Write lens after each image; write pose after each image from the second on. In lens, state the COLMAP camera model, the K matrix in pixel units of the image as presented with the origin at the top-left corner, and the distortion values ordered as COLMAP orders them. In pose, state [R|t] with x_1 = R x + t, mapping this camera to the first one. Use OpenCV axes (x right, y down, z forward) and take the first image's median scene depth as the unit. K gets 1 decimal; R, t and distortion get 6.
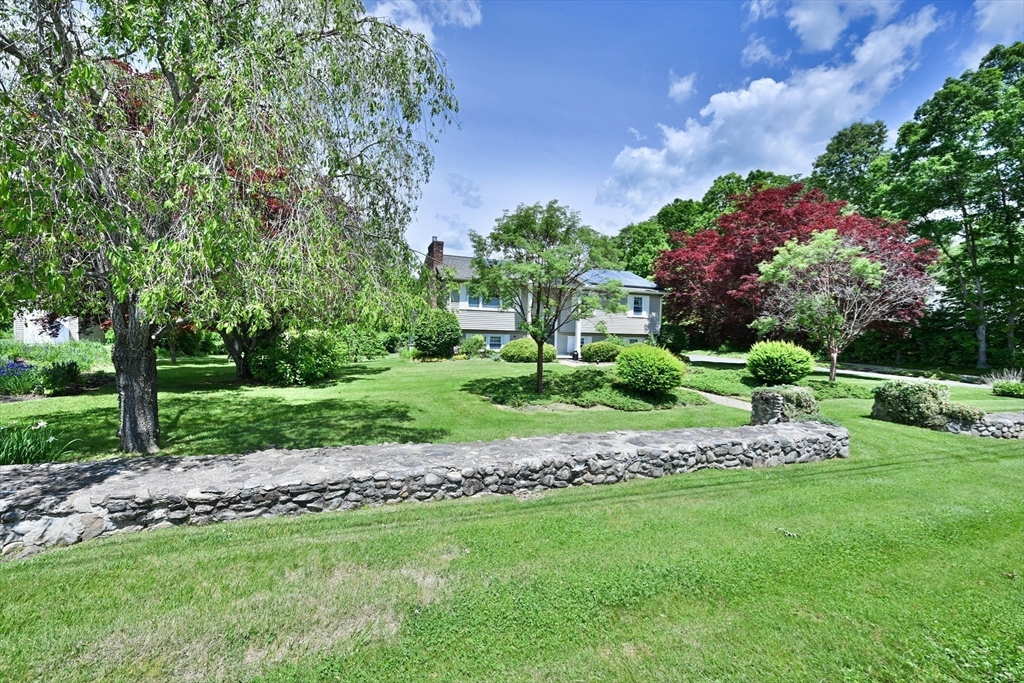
lens RADIAL K [[401.7, 0, 512.0], [0, 401.7, 341.5], [0, 0, 1]] dist [0.000422, 0.000319]
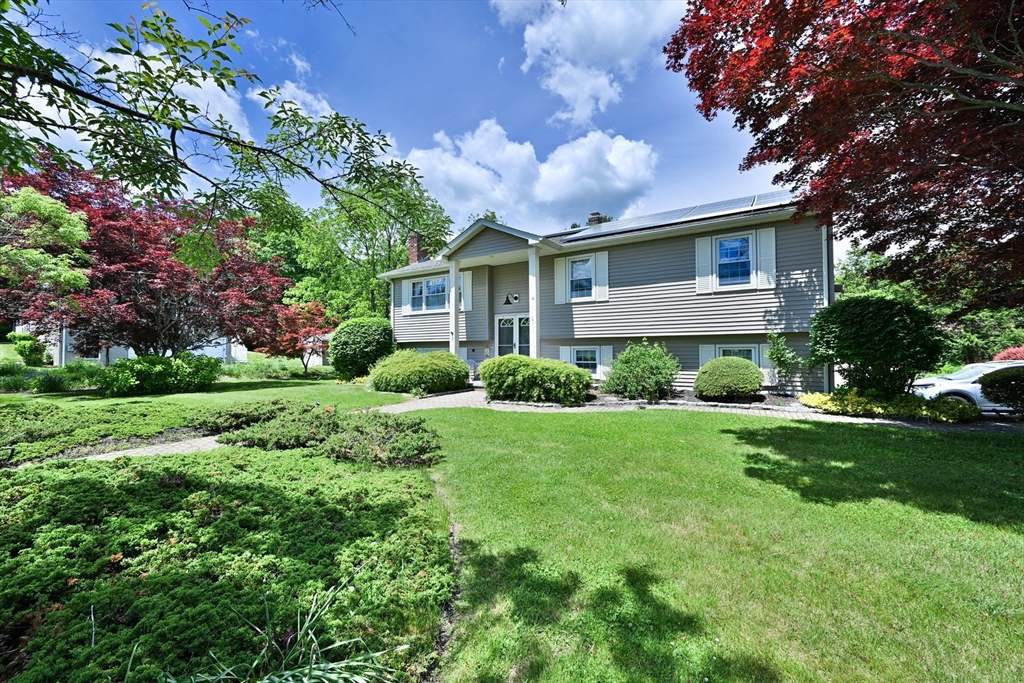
lens RADIAL K [[401.7, 0, 512.0], [0, 401.7, 341.5], [0, 0, 1]] dist [0.000422, 0.000319]
pose [[0.593132, -0.047993, -0.803674, 0.502882], [0.000546, 0.998245, -0.059210, 0.010131], [0.805105, 0.034680, 0.592117, 0.618266]]
